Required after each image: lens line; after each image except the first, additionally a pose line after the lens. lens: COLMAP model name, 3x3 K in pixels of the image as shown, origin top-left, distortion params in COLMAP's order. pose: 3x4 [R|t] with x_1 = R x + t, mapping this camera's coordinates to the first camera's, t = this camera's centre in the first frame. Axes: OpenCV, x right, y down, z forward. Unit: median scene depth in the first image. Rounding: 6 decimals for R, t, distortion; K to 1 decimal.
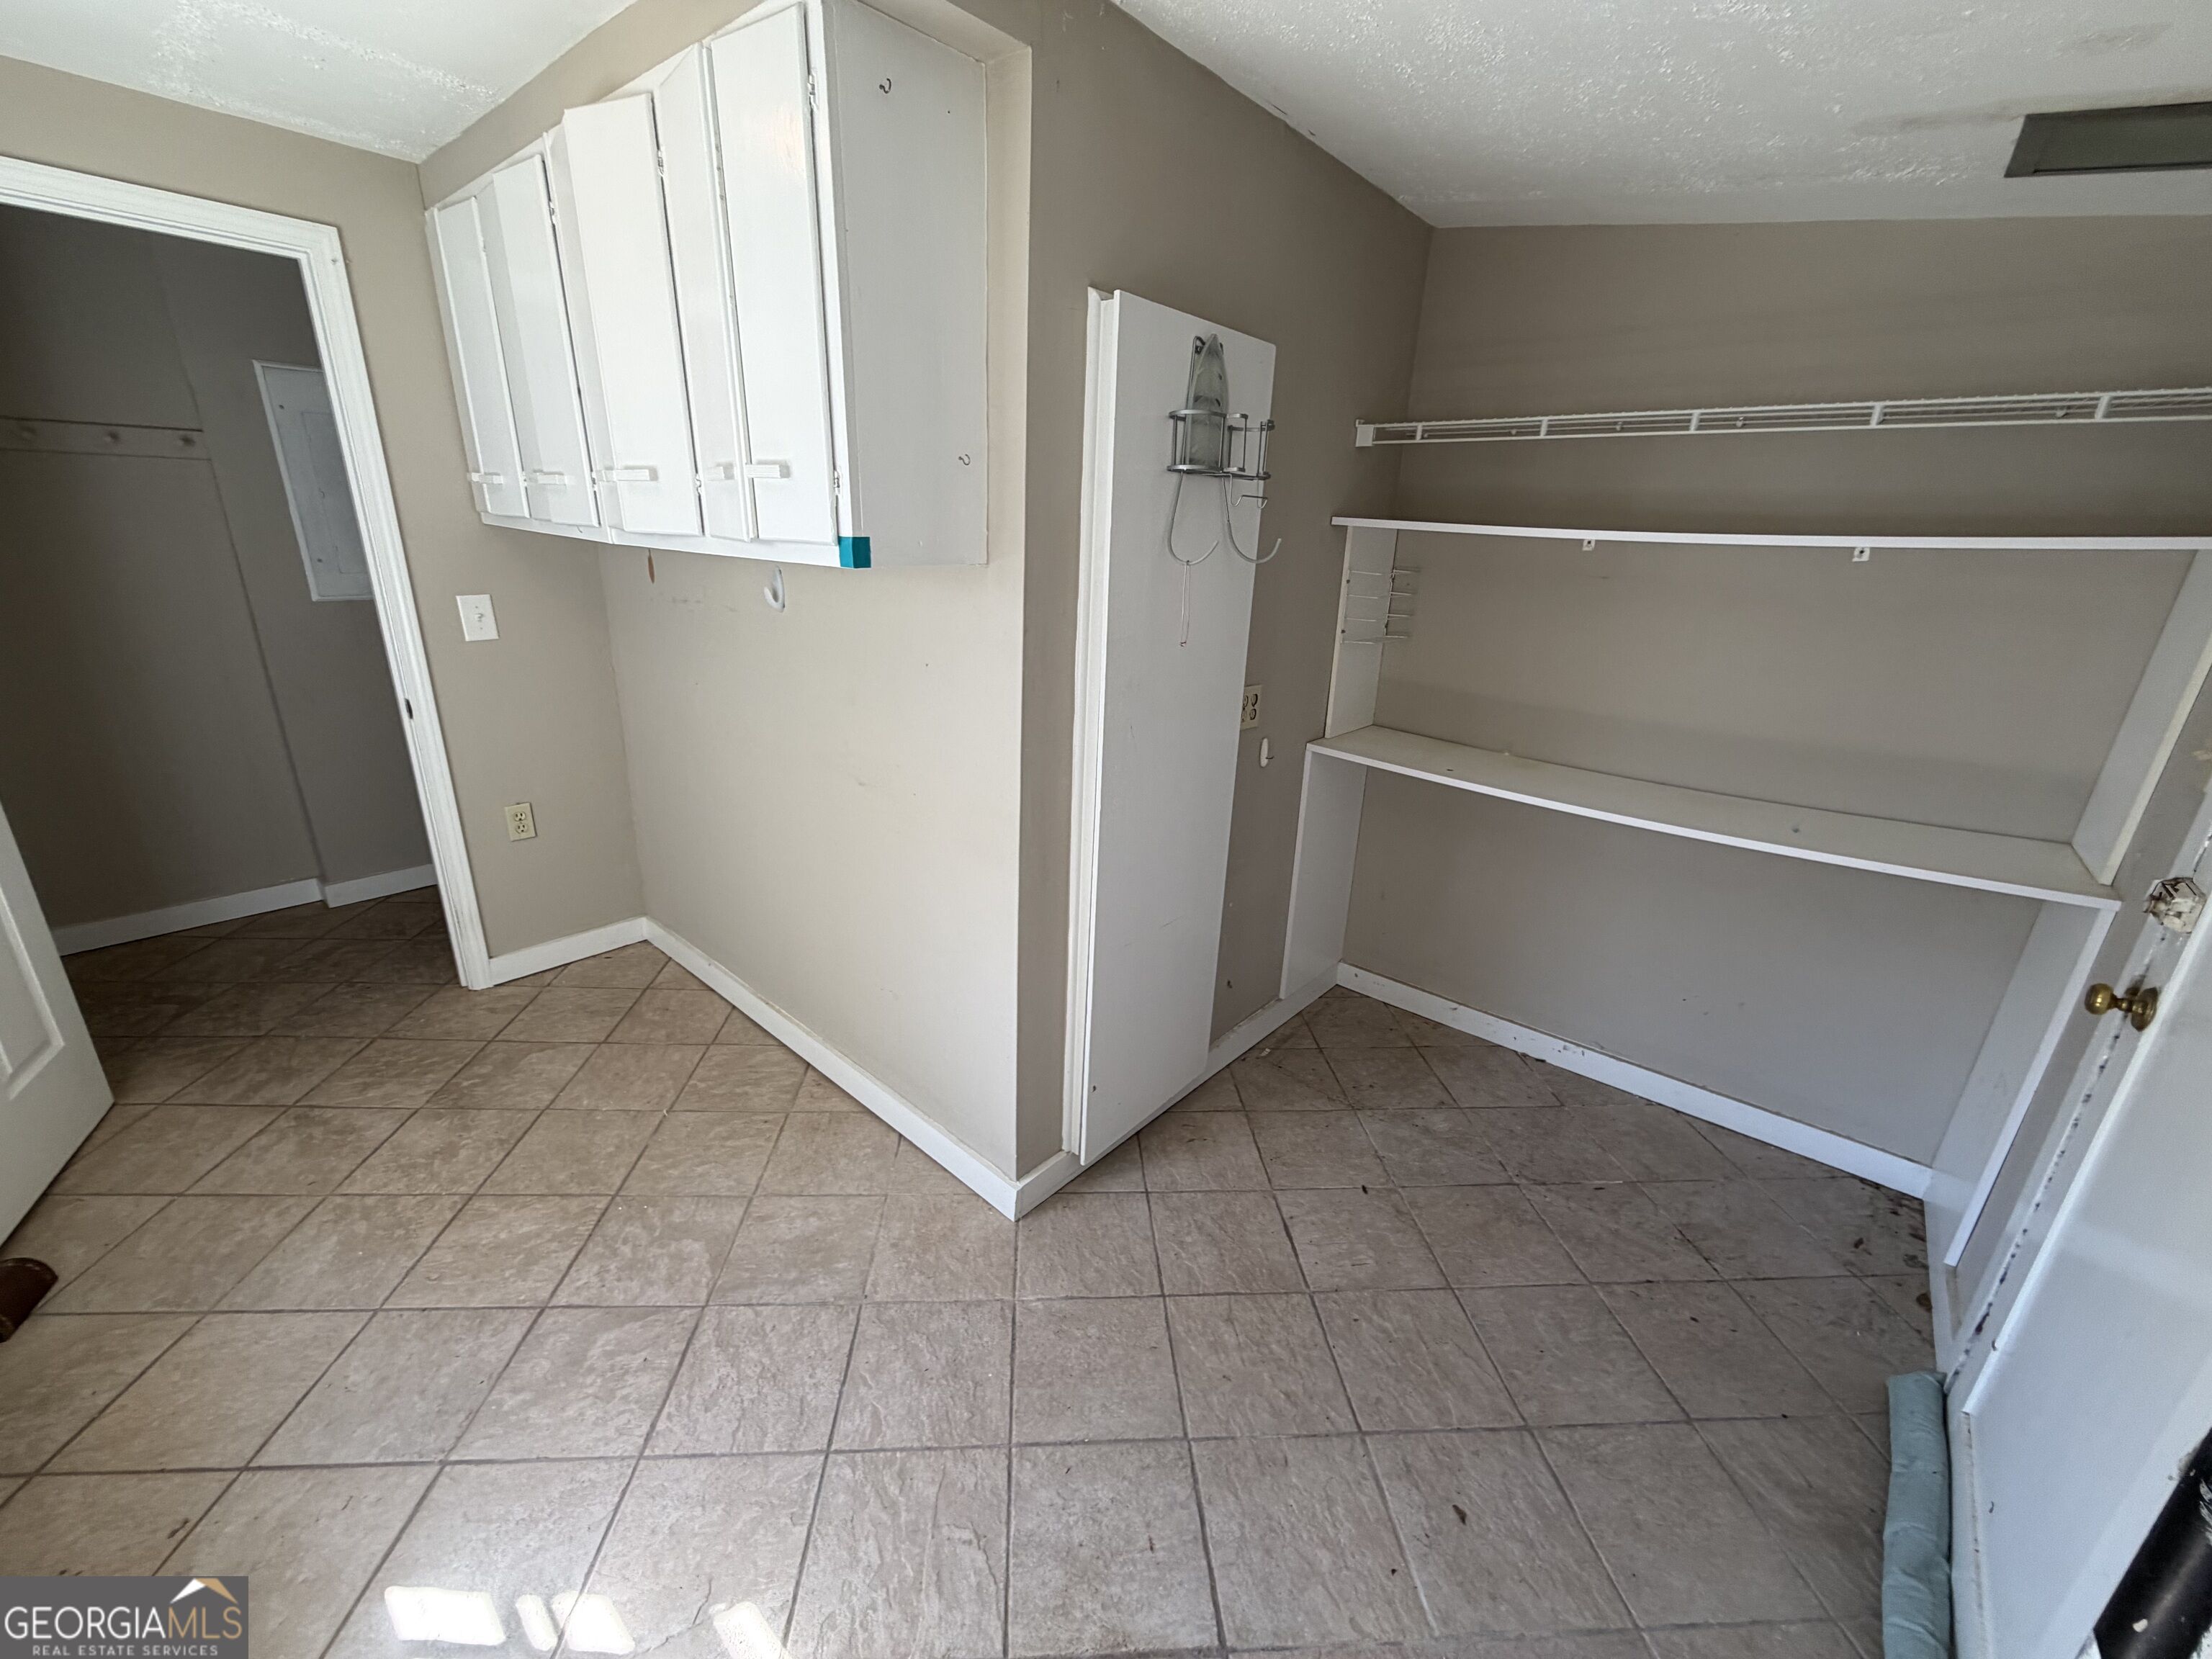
lens RADIAL K [[883.0, 0, 1097.9], [0, 883.0, 830.0], [0, 0, 1]] dist [0.001726, -0.000462]
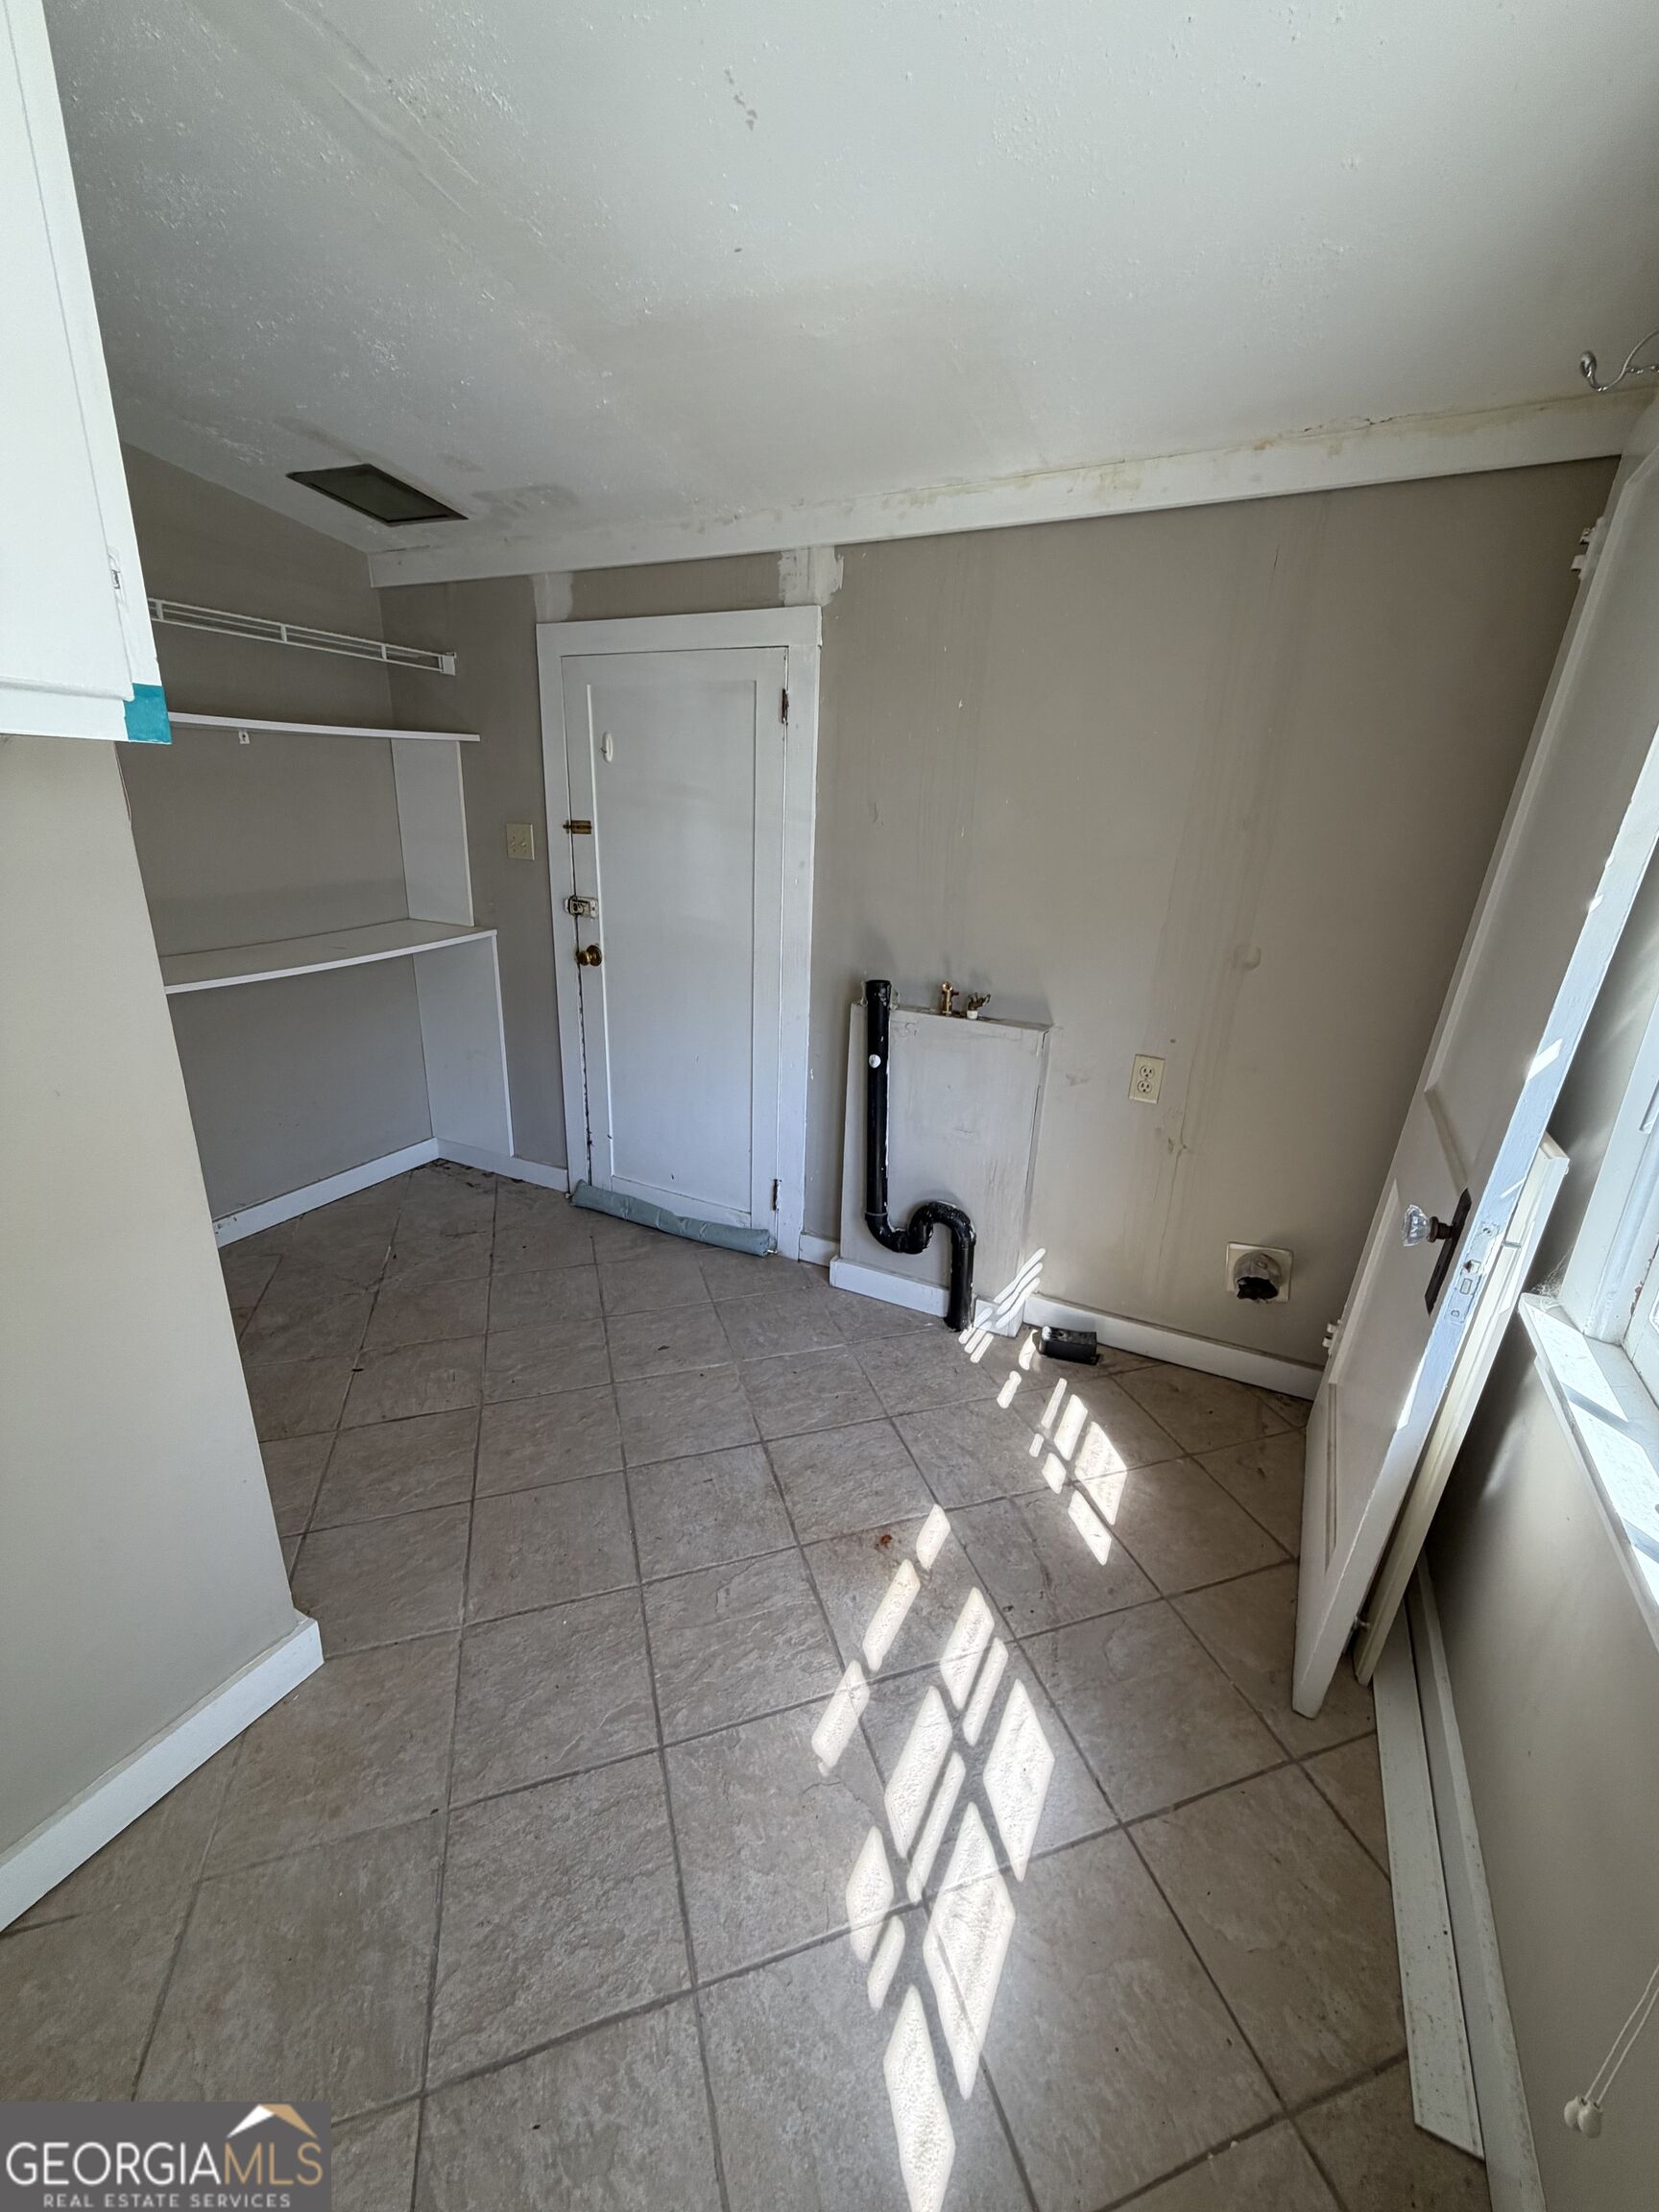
lens RADIAL K [[883.0, 0, 822.3], [0, 883.0, 1104.9], [0, 0, 1]] dist [0.001726, -0.000462]
pose [[-0.237728, -0.359373, 0.902406, -0.921361], [0.271309, 0.867496, 0.416944, -0.206778], [-0.932672, 0.343951, -0.108727, 0.708003]]
